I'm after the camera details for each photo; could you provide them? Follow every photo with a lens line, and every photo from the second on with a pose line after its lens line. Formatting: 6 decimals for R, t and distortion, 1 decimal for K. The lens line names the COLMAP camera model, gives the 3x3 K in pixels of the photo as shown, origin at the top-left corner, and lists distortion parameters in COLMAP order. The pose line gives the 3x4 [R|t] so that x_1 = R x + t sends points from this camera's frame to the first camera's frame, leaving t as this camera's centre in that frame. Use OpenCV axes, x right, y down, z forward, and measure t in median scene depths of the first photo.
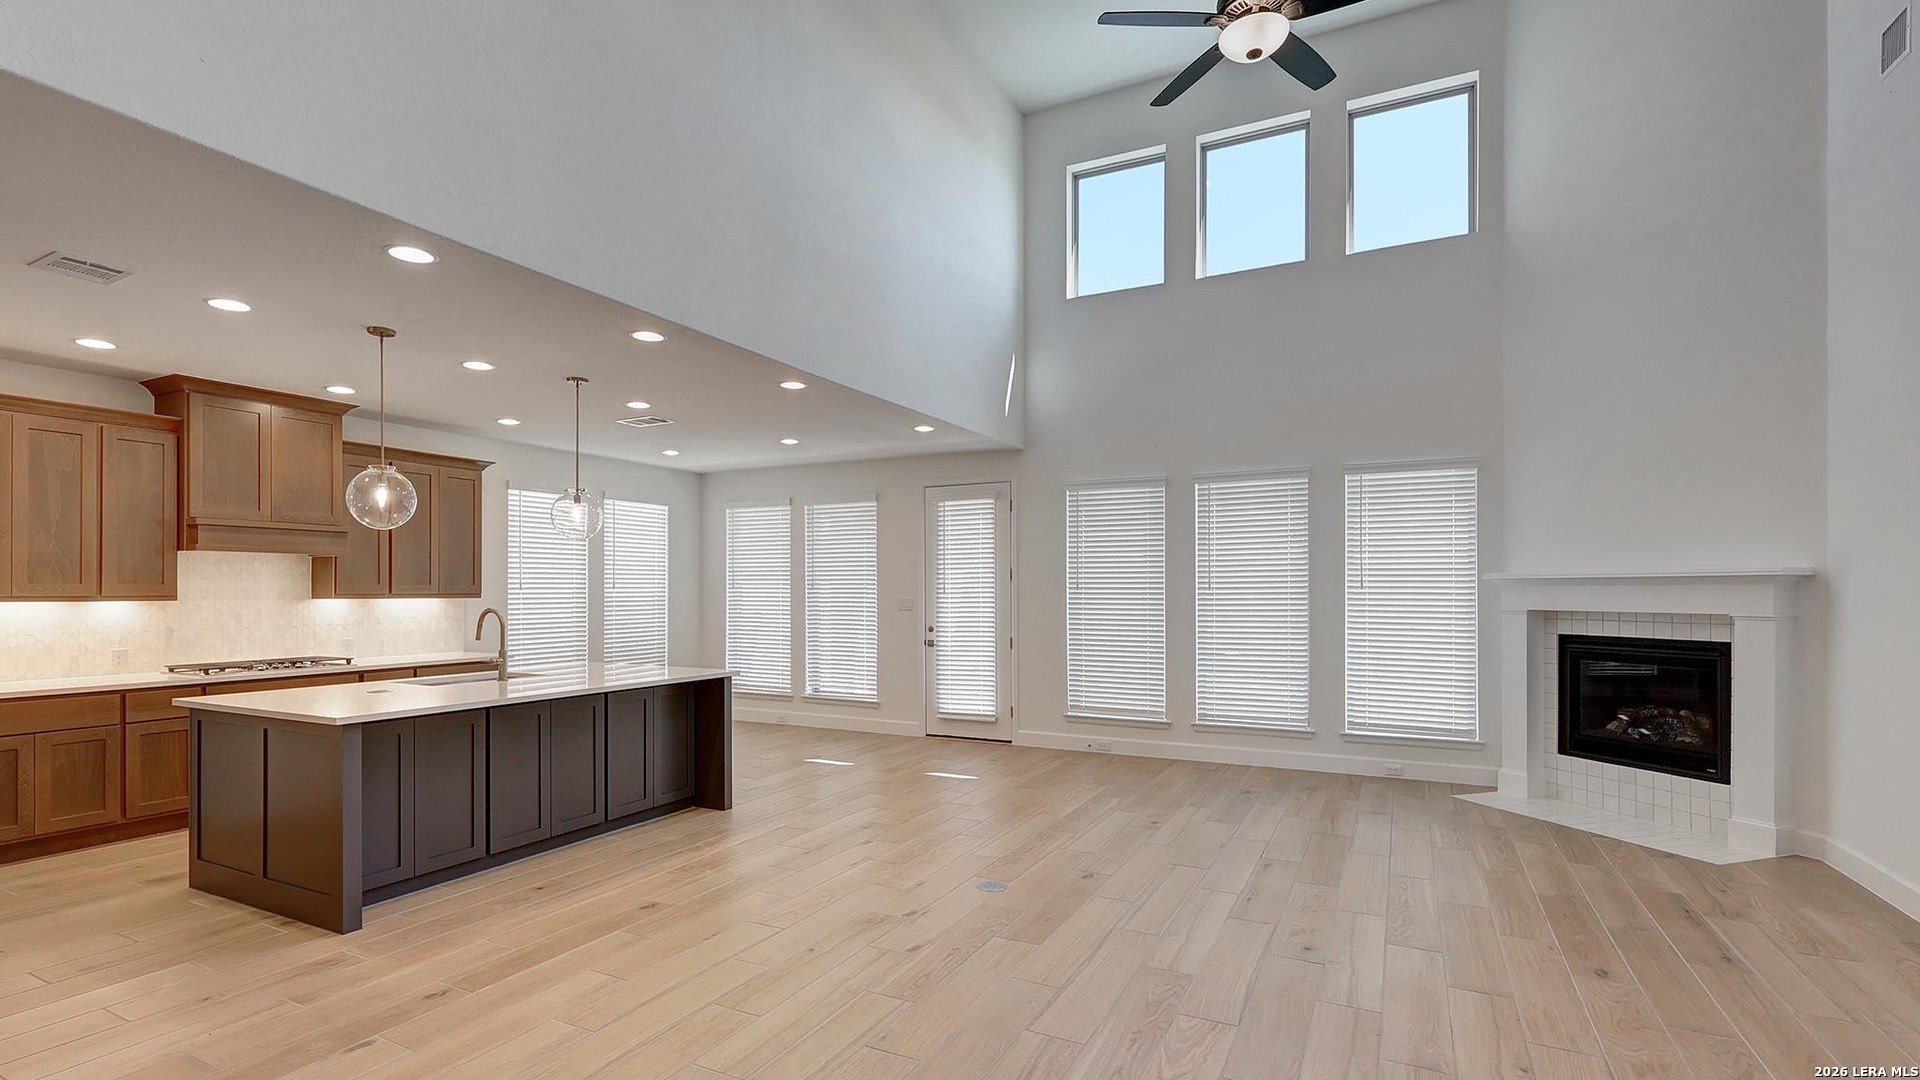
lens RADIAL K [[880.1, 0, 960.0], [0, 880.1, 540.0], [0, 0, 1]] dist [-0.002233, -0.000457]
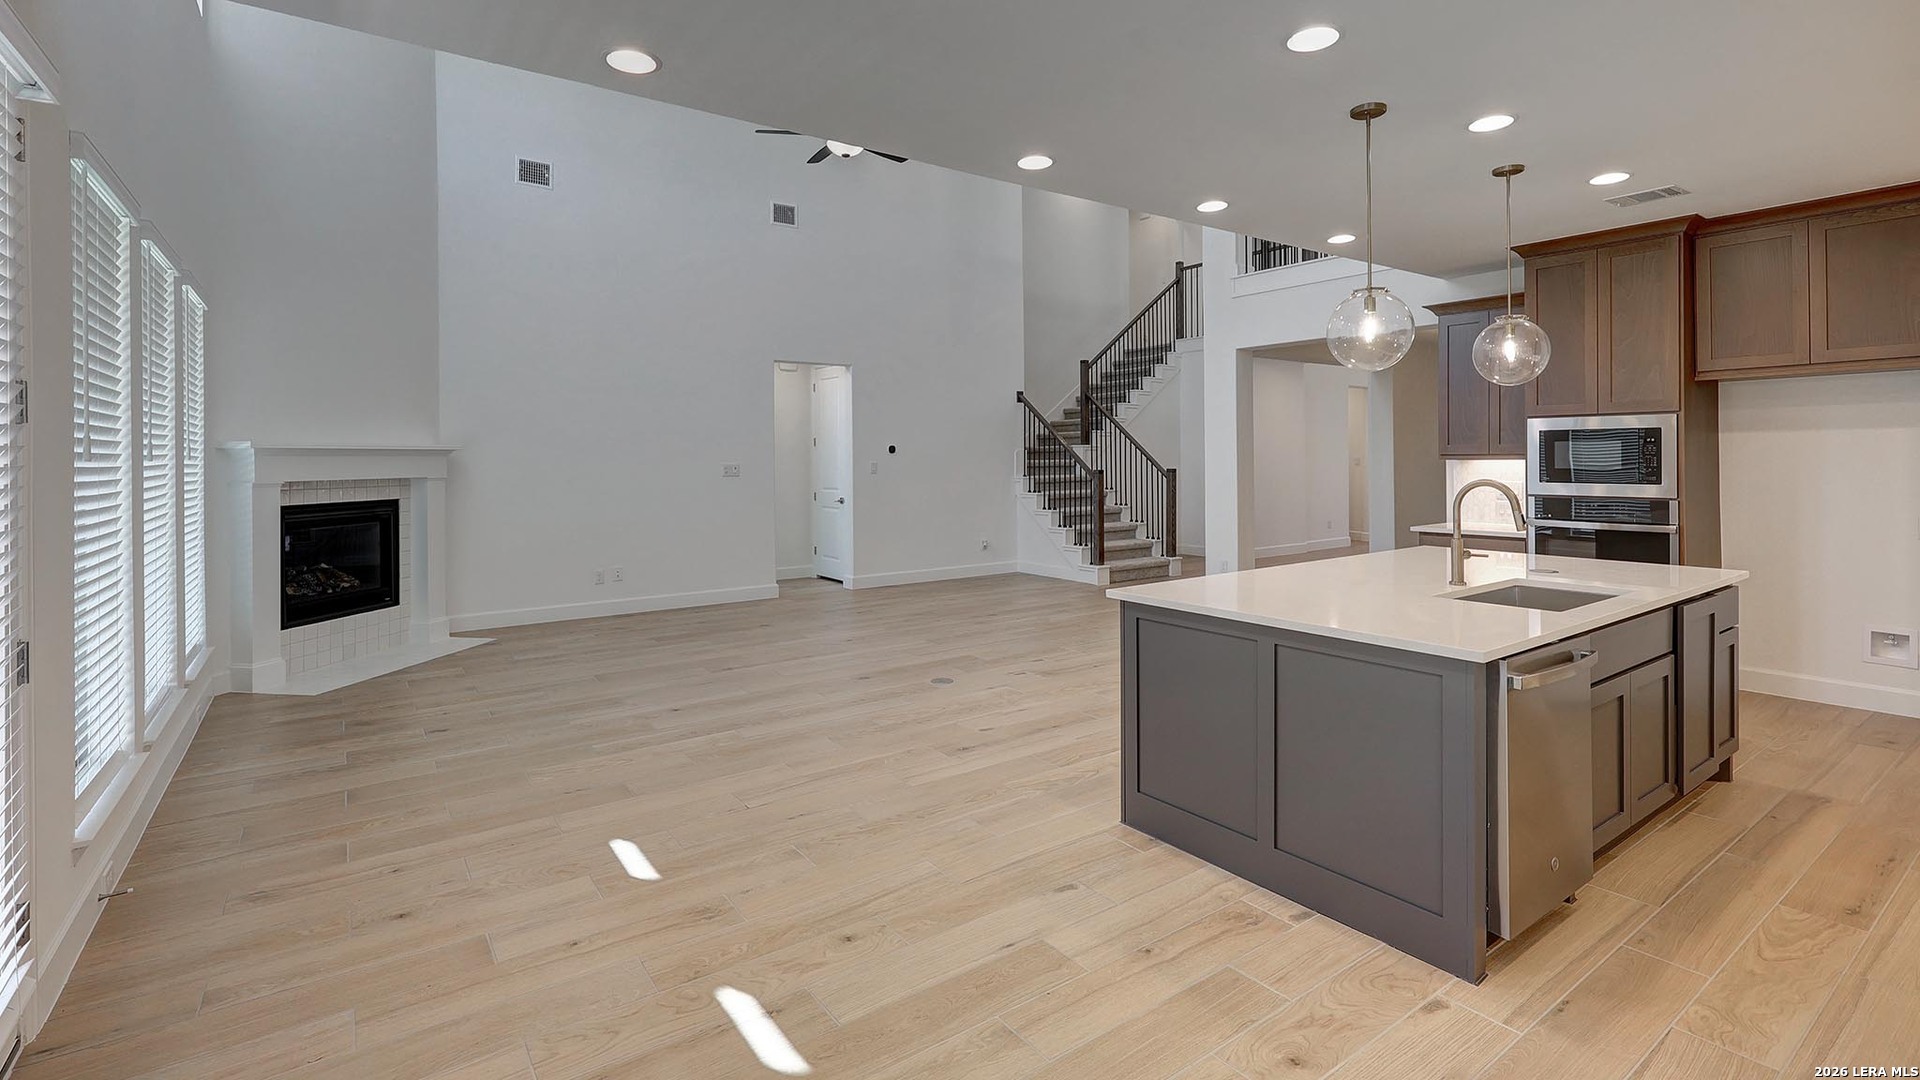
lens RADIAL K [[880.1, 0, 960.0], [0, 880.1, 540.0], [0, 0, 1]] dist [-0.002233, -0.000457]
pose [[-0.889160, -0.036034, 0.456175, -0.483992], [-0.019430, 0.998969, 0.041038, 0.105600], [-0.457183, 0.027626, -0.888943, 1.777916]]
